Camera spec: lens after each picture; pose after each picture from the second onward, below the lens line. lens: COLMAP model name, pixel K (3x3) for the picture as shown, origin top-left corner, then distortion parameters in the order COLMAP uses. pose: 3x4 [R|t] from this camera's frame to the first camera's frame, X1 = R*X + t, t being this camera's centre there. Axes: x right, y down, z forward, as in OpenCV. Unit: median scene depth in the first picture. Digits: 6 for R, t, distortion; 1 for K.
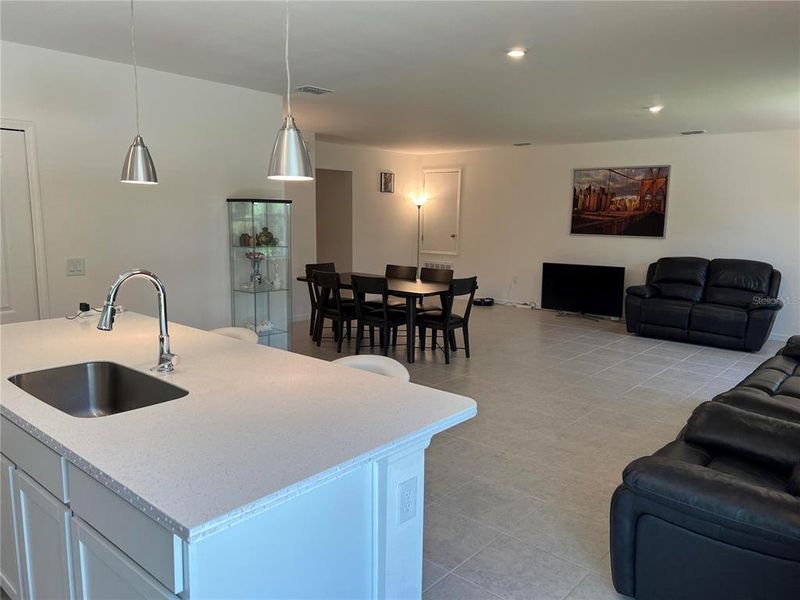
lens RADIAL K [[590.8, 0, 396.8], [0, 590.8, 303.3], [0, 0, 1]] dist [0.060178, -0.061249]
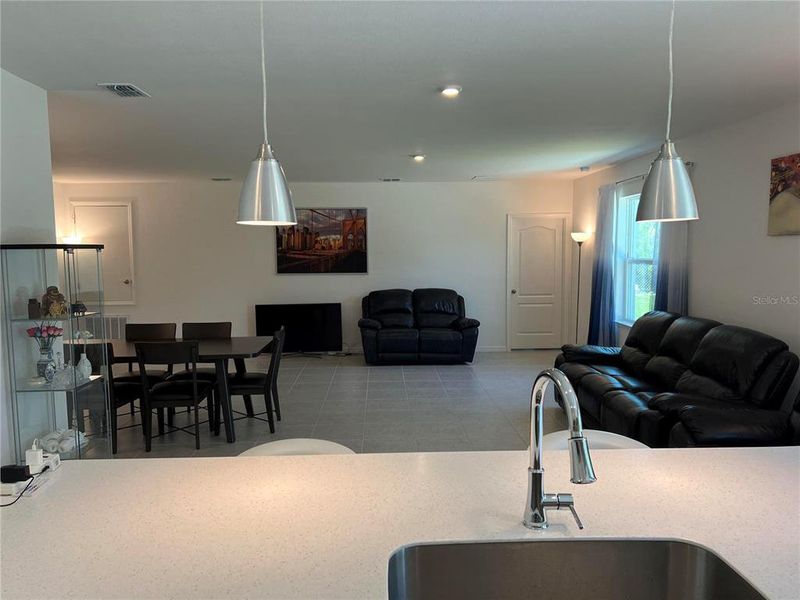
lens RADIAL K [[590.8, 0, 401.9], [0, 590.8, 316.1], [0, 0, 1]] dist [0.060178, -0.061249]
pose [[0.723999, -0.098683, 0.682706, -0.251924], [0.127029, 0.991861, 0.008658, -0.032844], [-0.678004, 0.080455, 0.730642, 0.167554]]
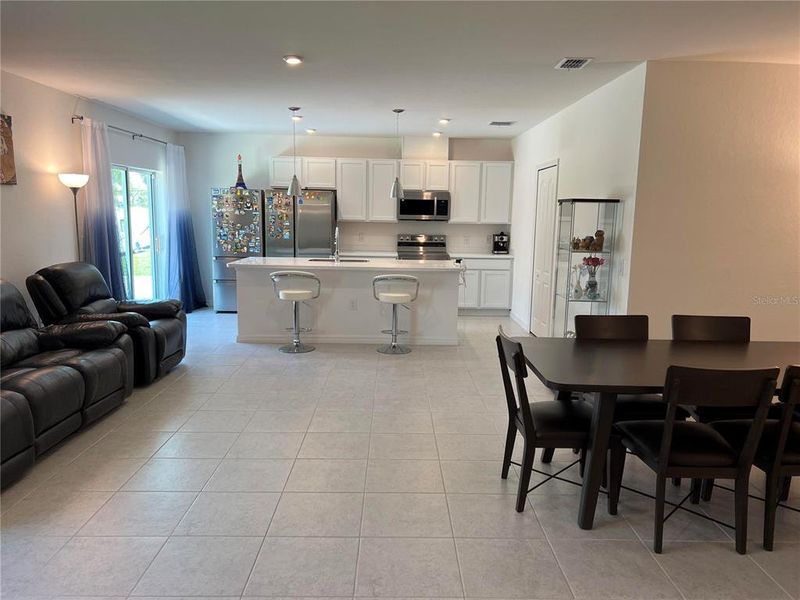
lens RADIAL K [[590.8, 0, 402.5], [0, 590.8, 308.1], [0, 0, 1]] dist [0.060178, -0.061249]
pose [[-0.737116, 0.080390, -0.670968, 0.381216], [-0.135503, 0.955150, 0.263300, -0.135469], [0.662042, 0.285001, -0.693163, 0.929216]]
